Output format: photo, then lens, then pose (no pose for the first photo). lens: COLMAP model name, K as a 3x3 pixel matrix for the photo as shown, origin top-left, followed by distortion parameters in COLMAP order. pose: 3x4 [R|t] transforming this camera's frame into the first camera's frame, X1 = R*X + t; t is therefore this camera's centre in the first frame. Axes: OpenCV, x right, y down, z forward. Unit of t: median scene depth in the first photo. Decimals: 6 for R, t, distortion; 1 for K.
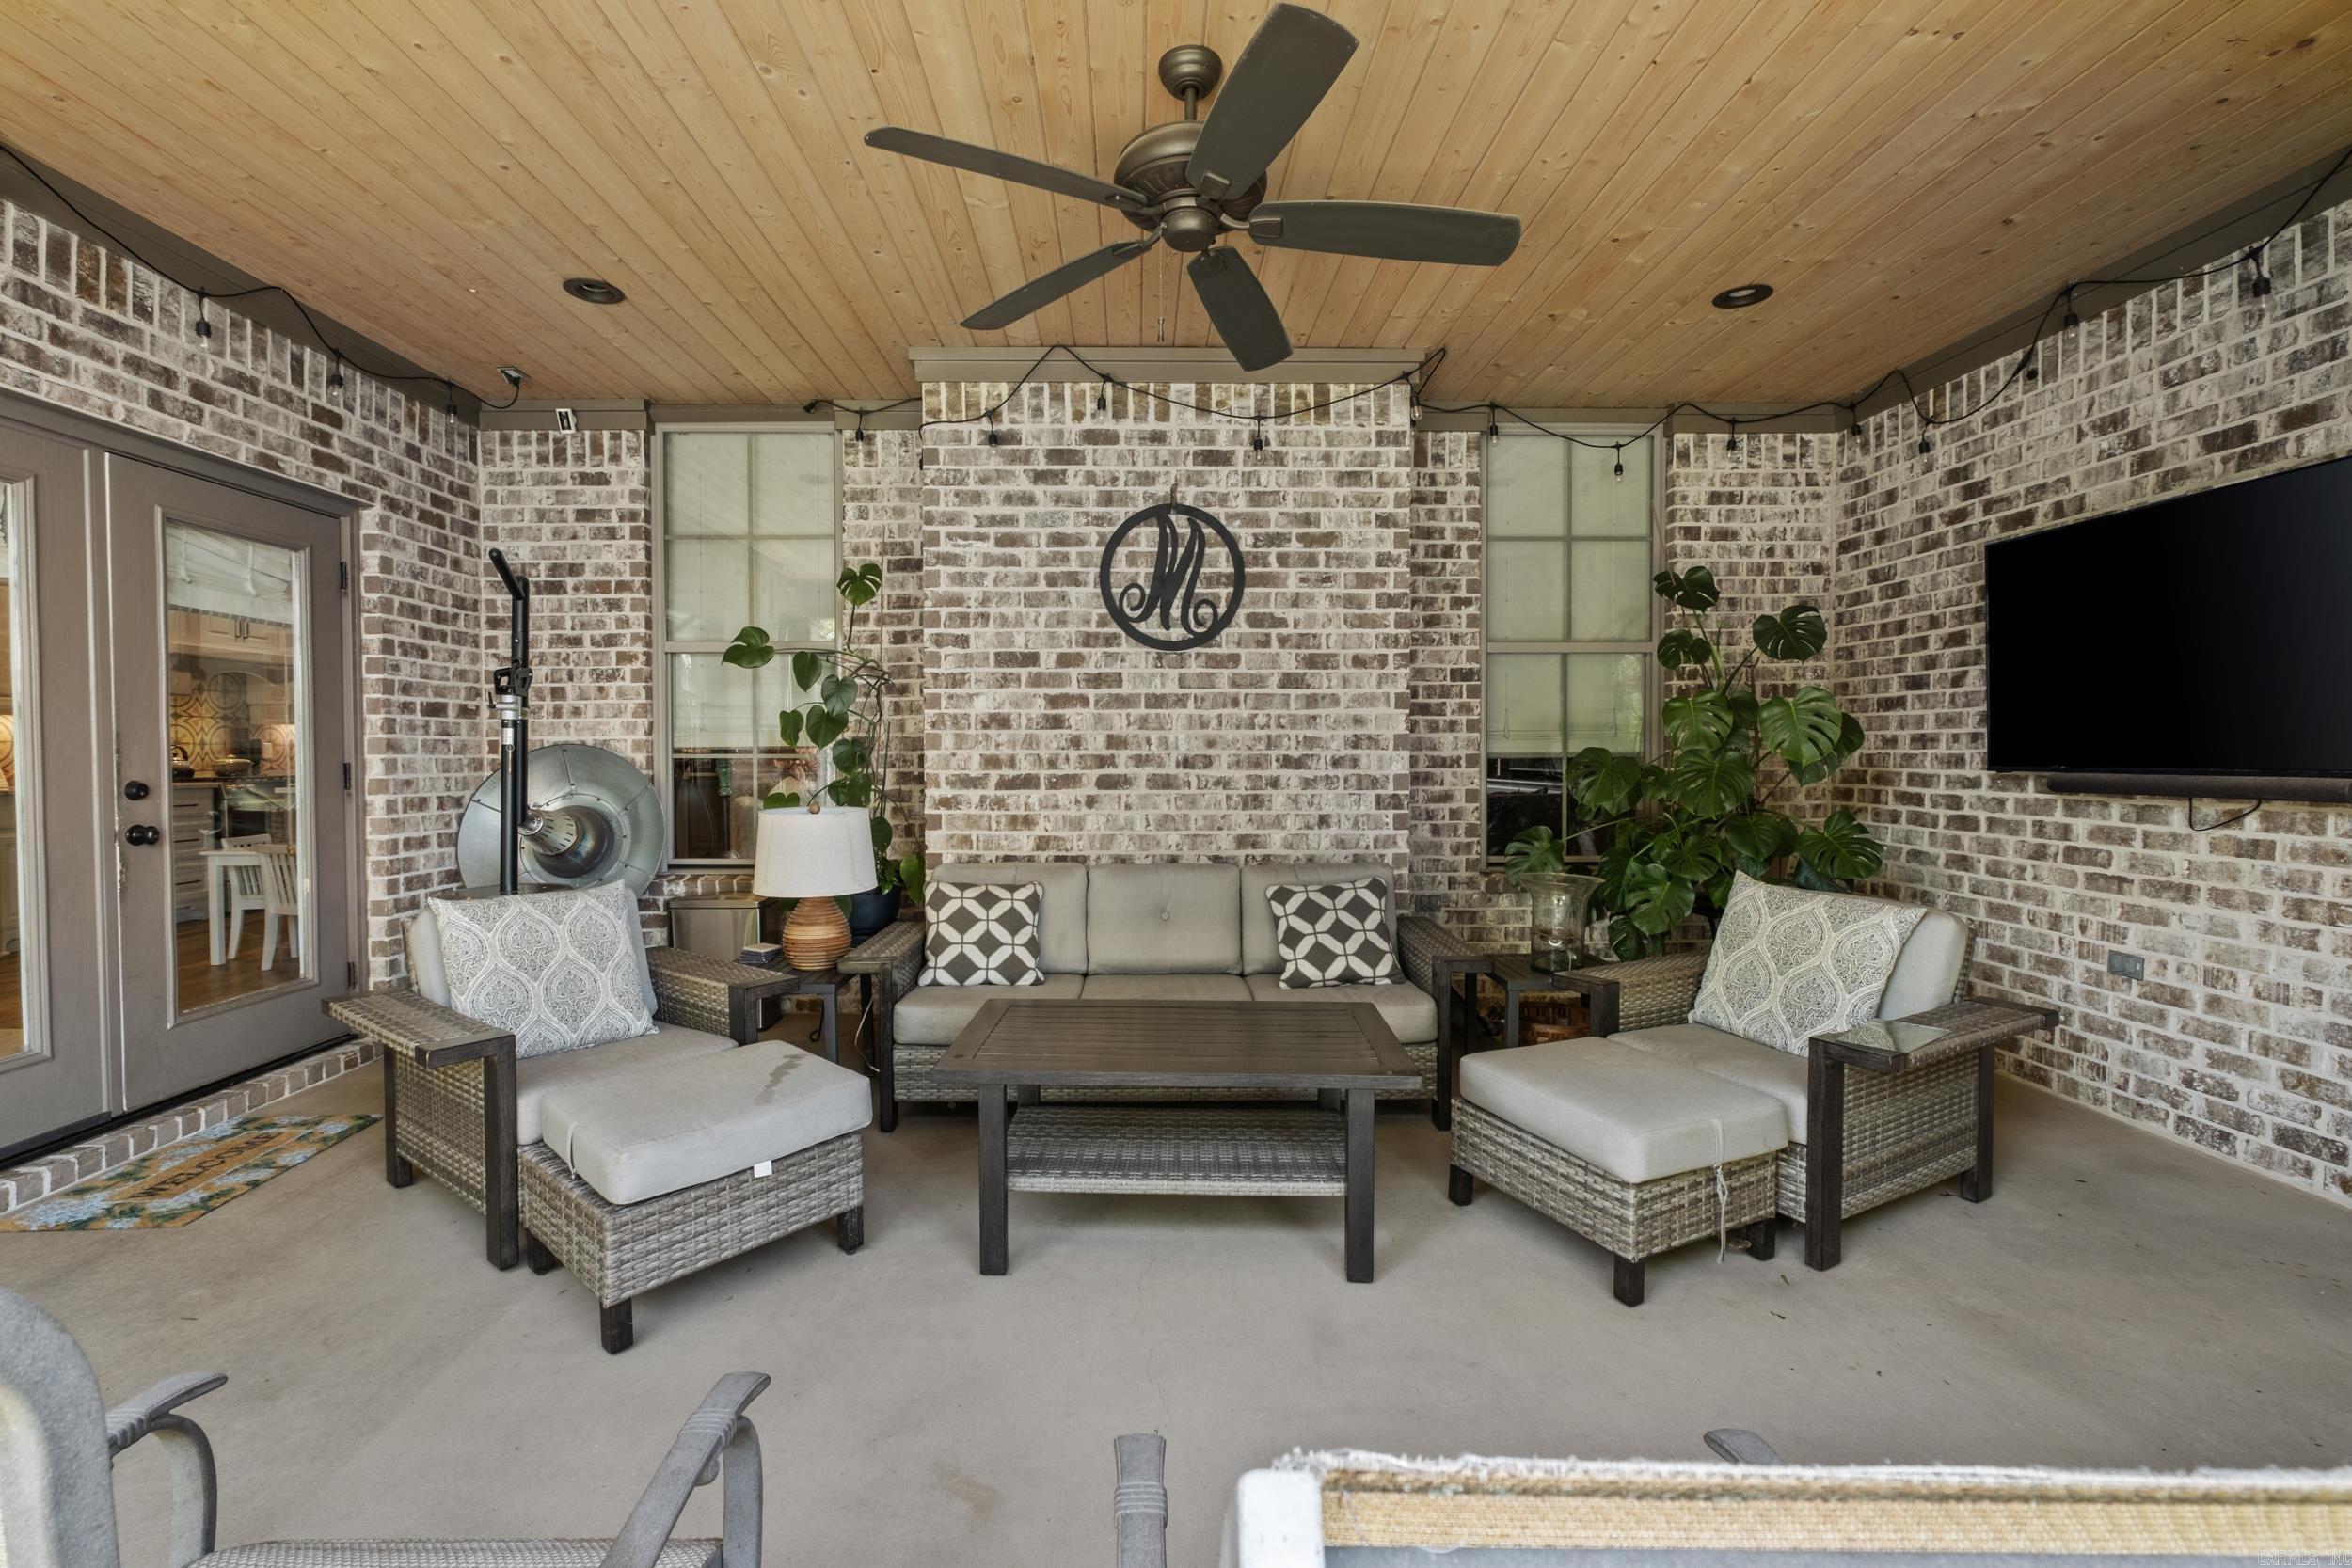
lens RADIAL K [[1023.2, 0, 1133.7], [0, 1023.2, 771.4], [0, 0, 1]] dist [-0.001754, 0.000787]
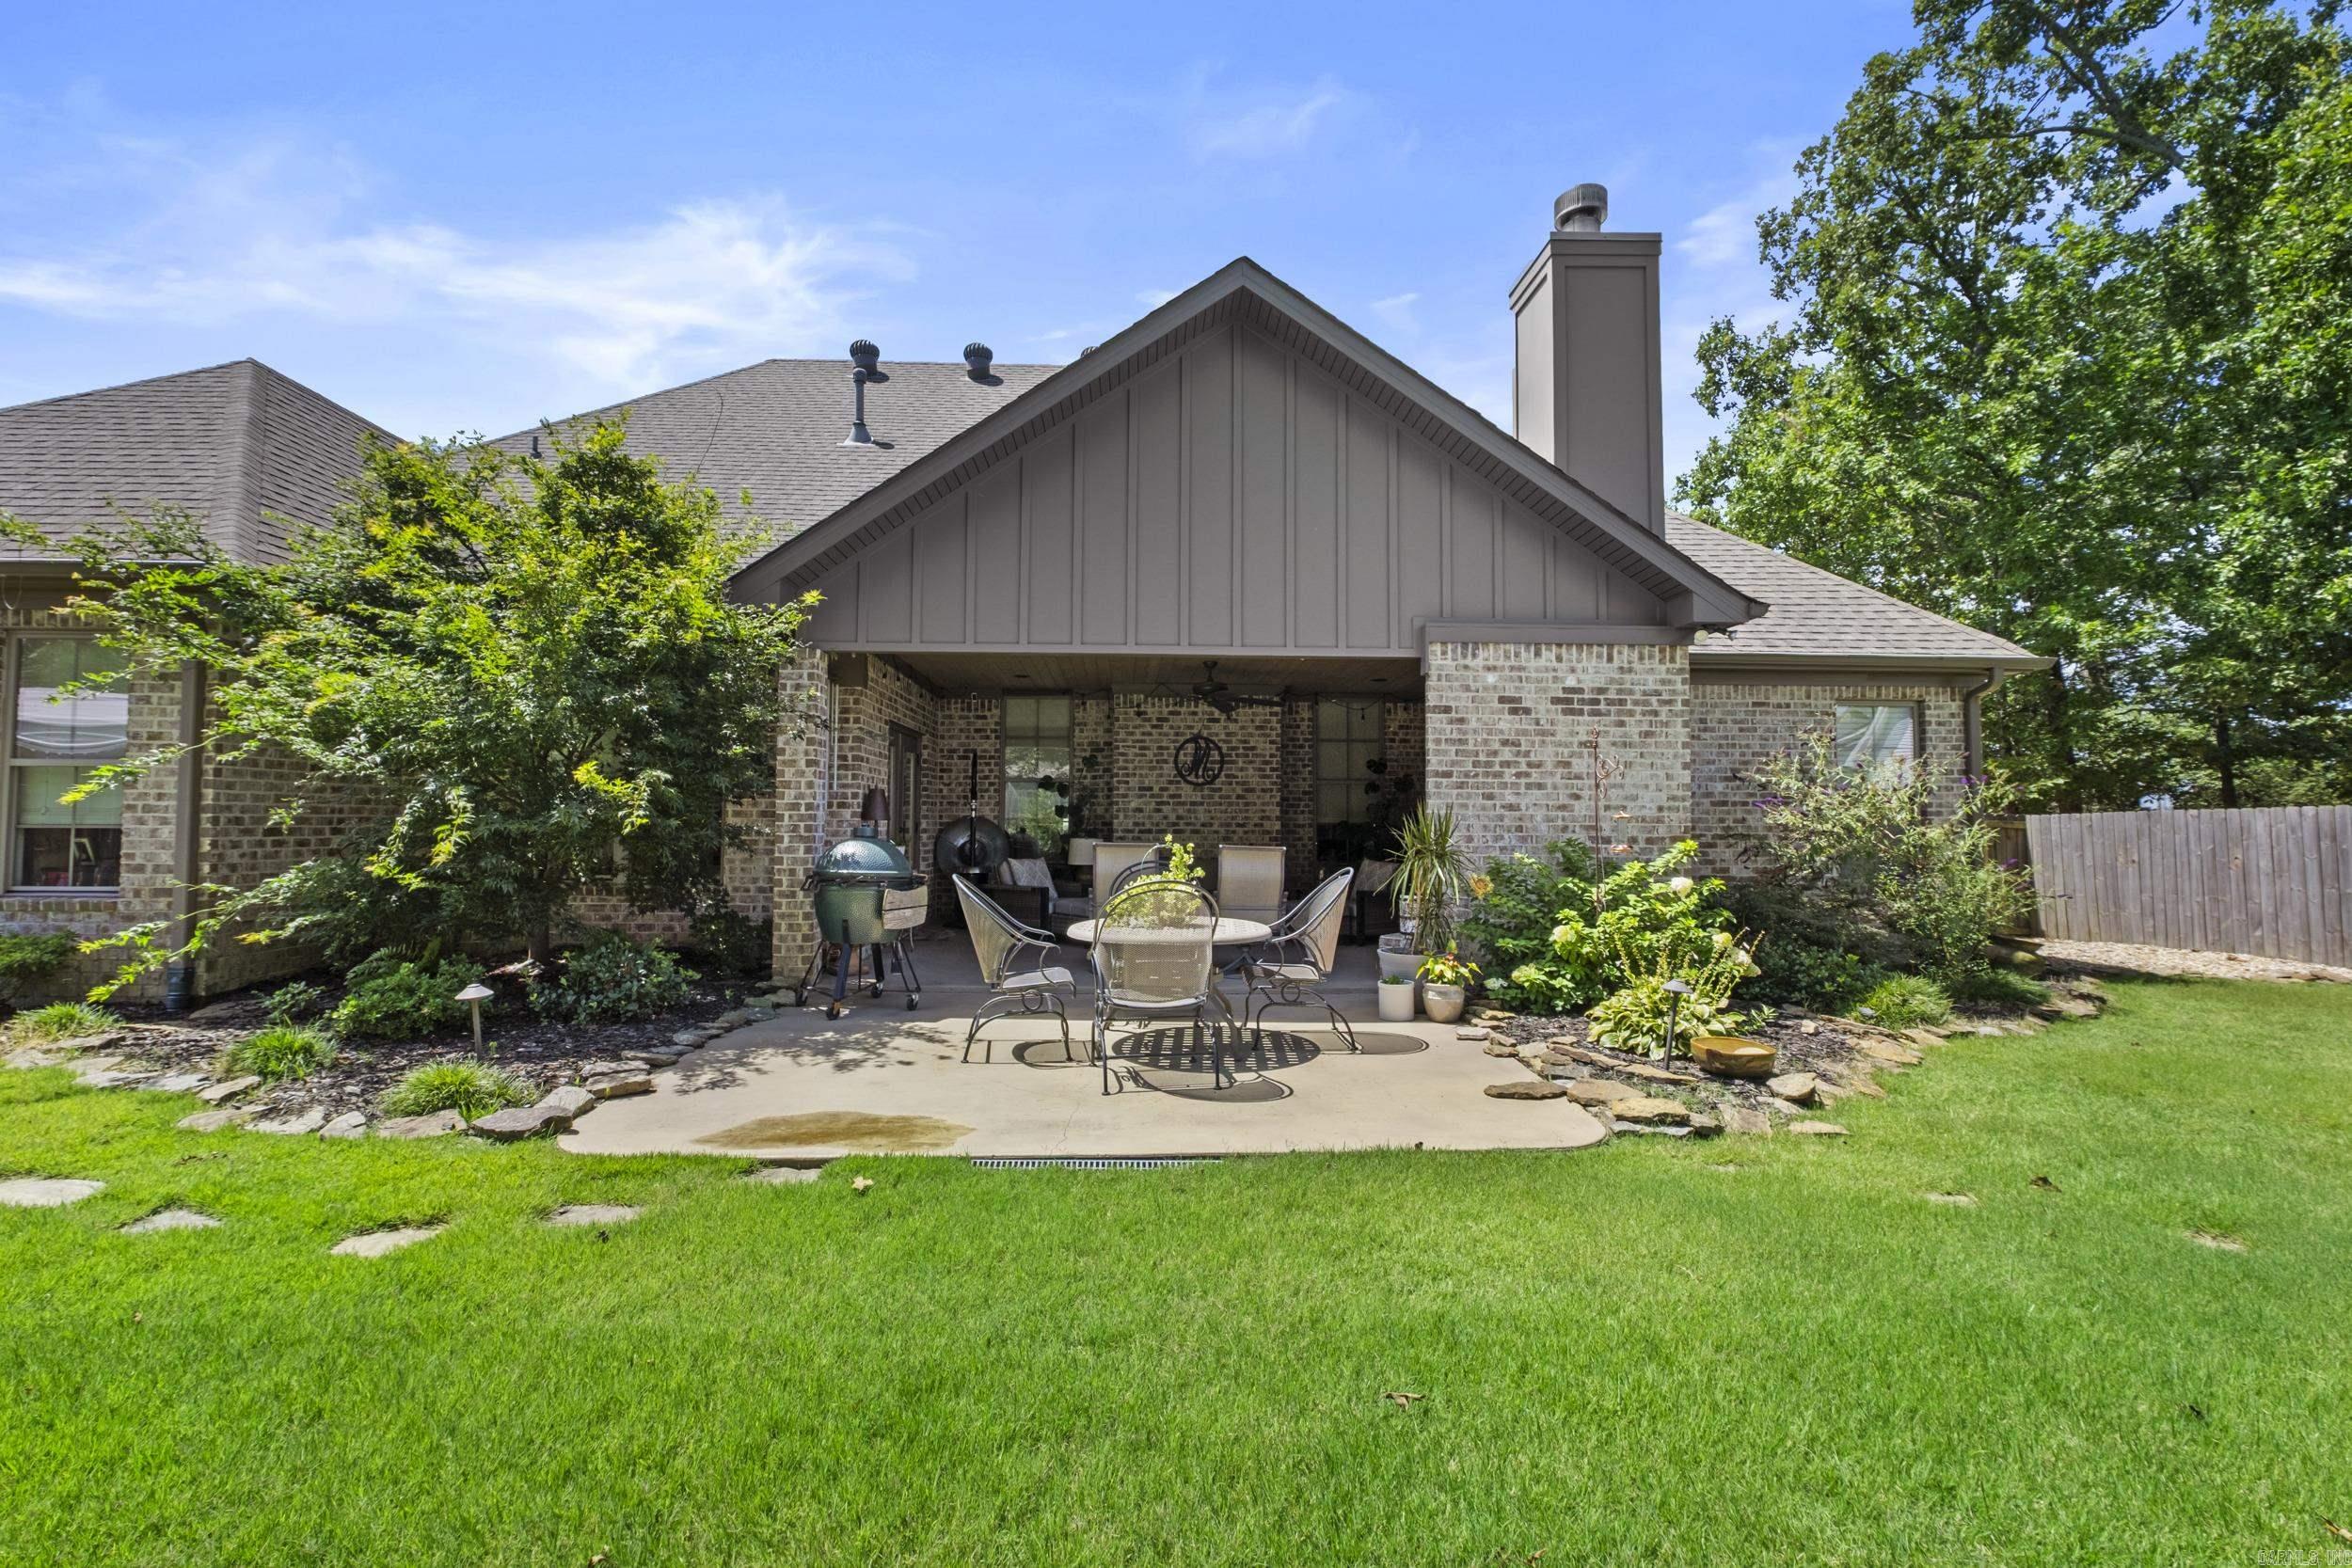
lens RADIAL K [[1023.2, 0, 1175.4], [0, 1023.2, 791.2], [0, 0, 1]] dist [-0.001754, 0.000787]
pose [[0.998964, 0.008259, 0.044741, -0.159353], [-0.006052, 0.998768, -0.049256, 0.039459], [-0.045092, 0.048934, 0.997784, -1.896630]]
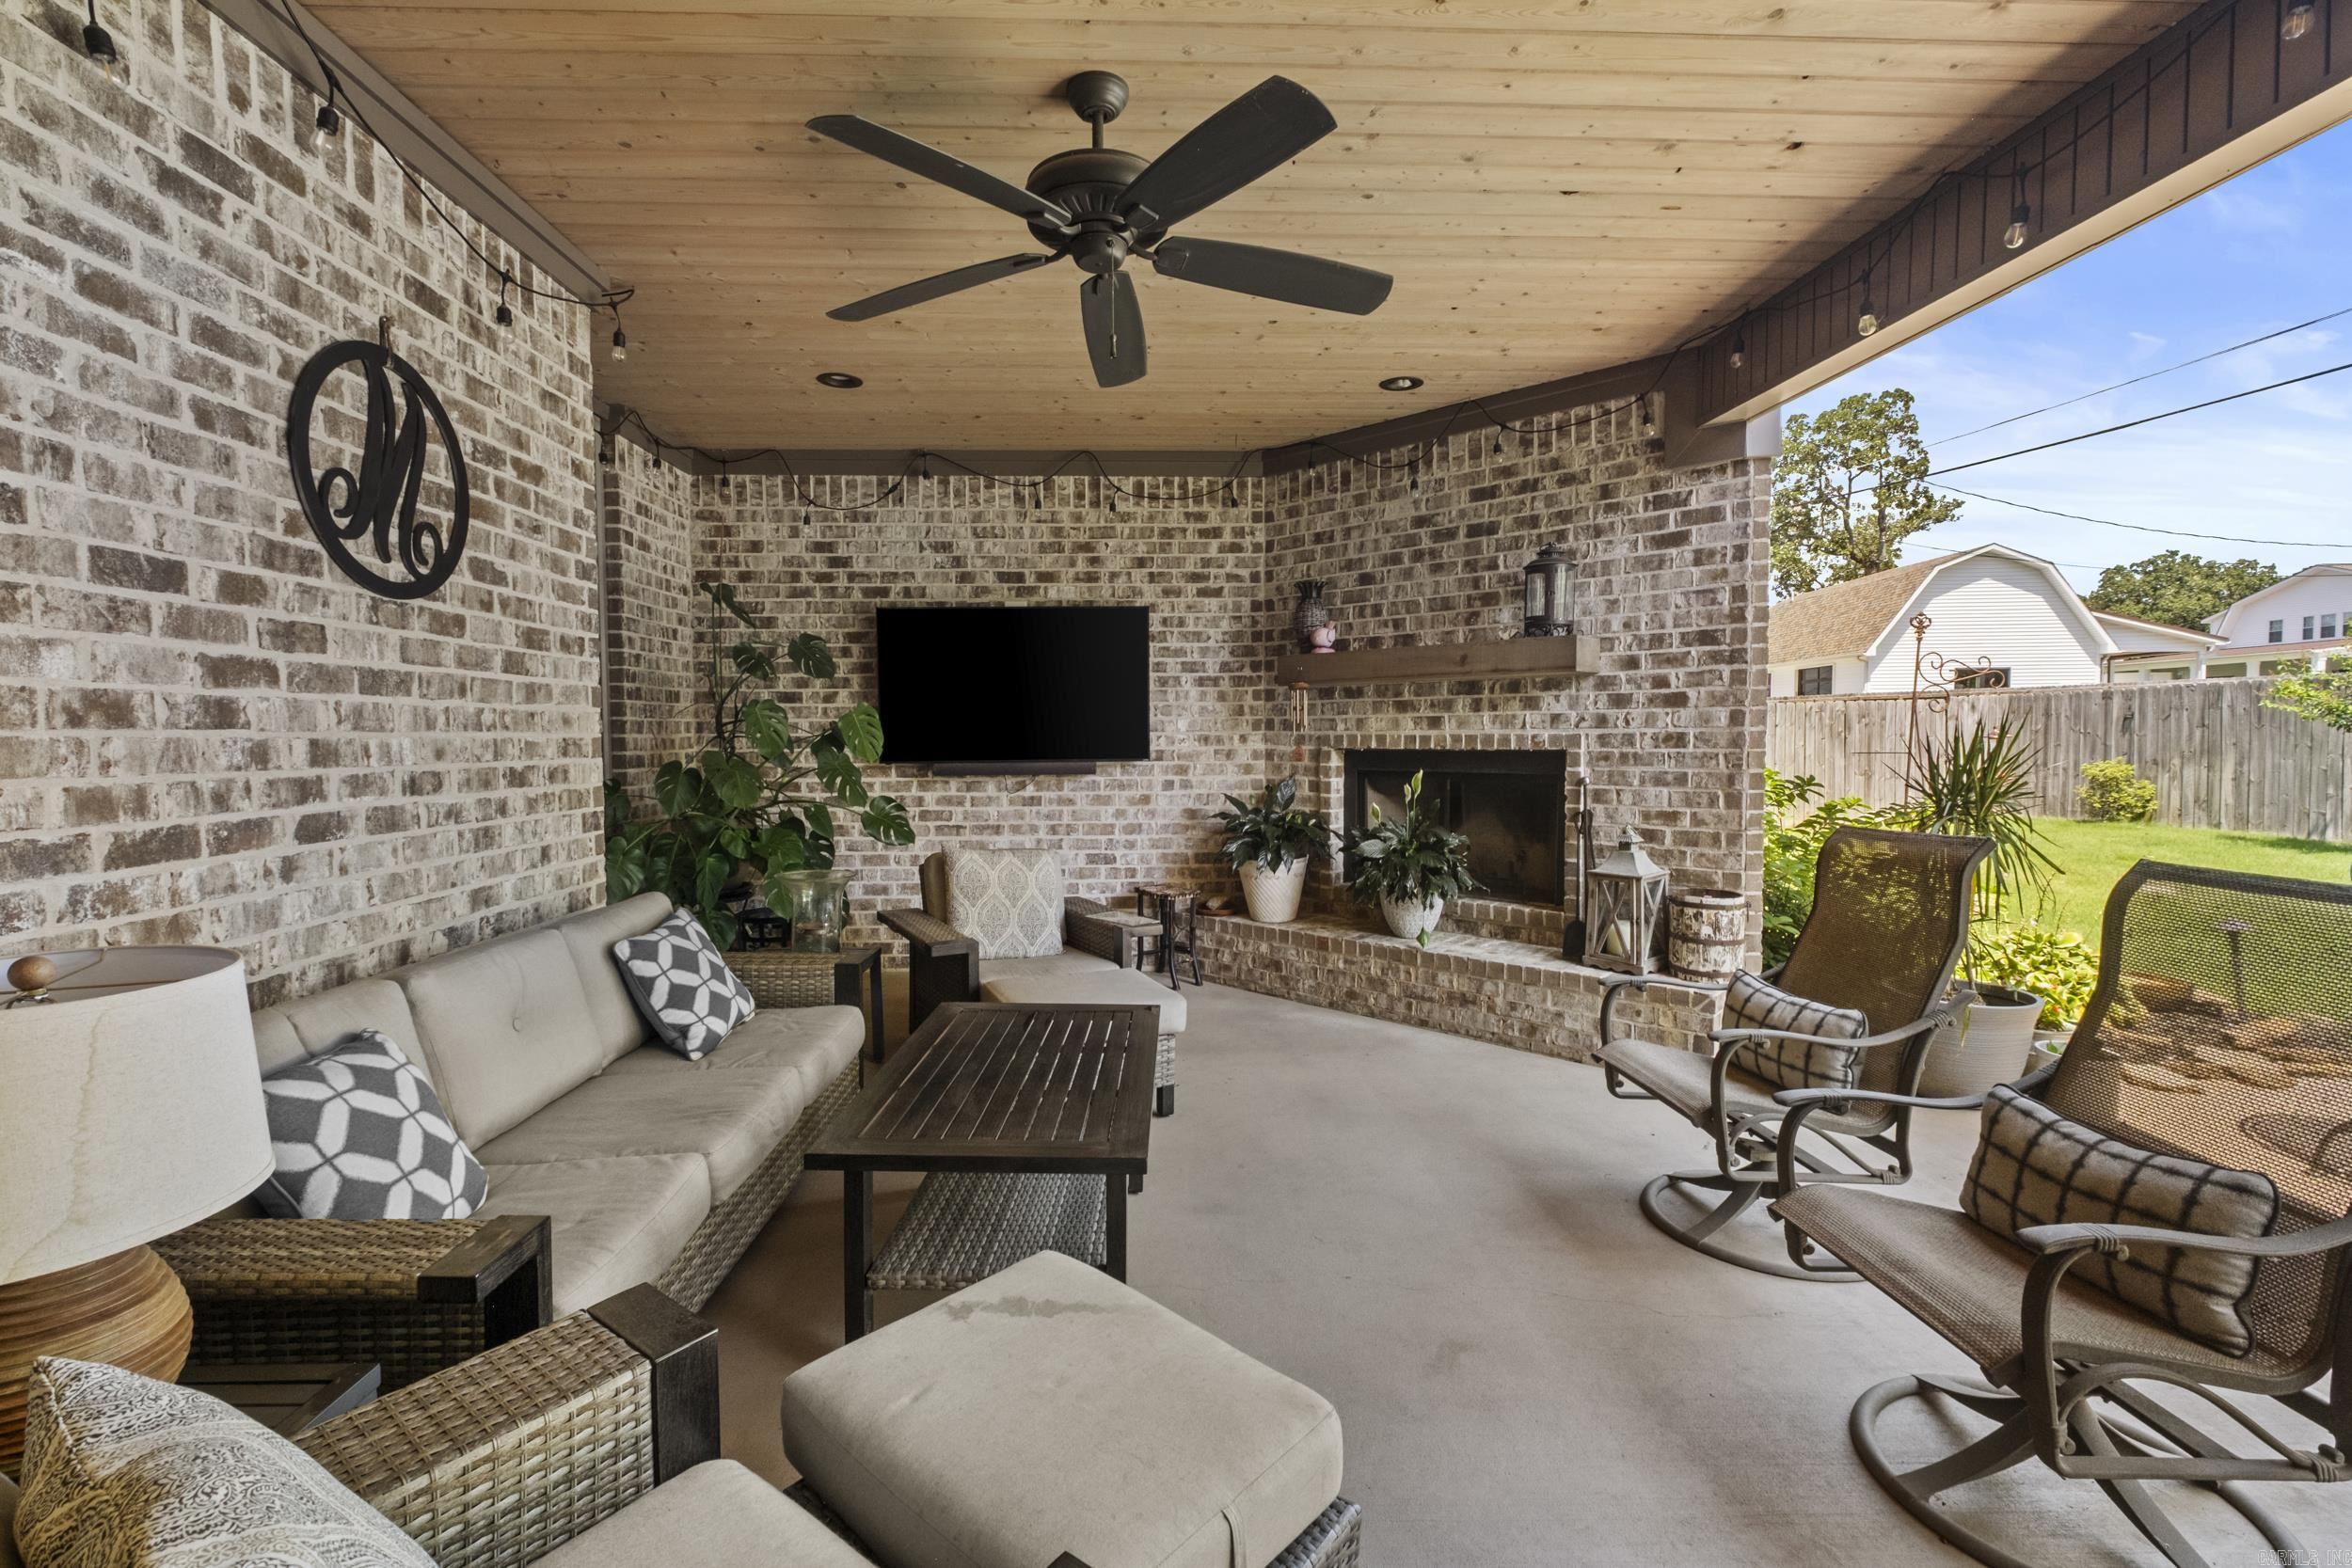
lens RADIAL K [[1023.2, 0, 1182.2], [0, 1023.2, 774.1], [0, 0, 1]] dist [-0.001754, 0.000787]
pose [[-0.029814, -0.036653, 0.998883, -0.573927], [0.023411, 0.999028, 0.037357, -0.027378], [-0.999281, 0.024499, -0.028927, 0.562435]]
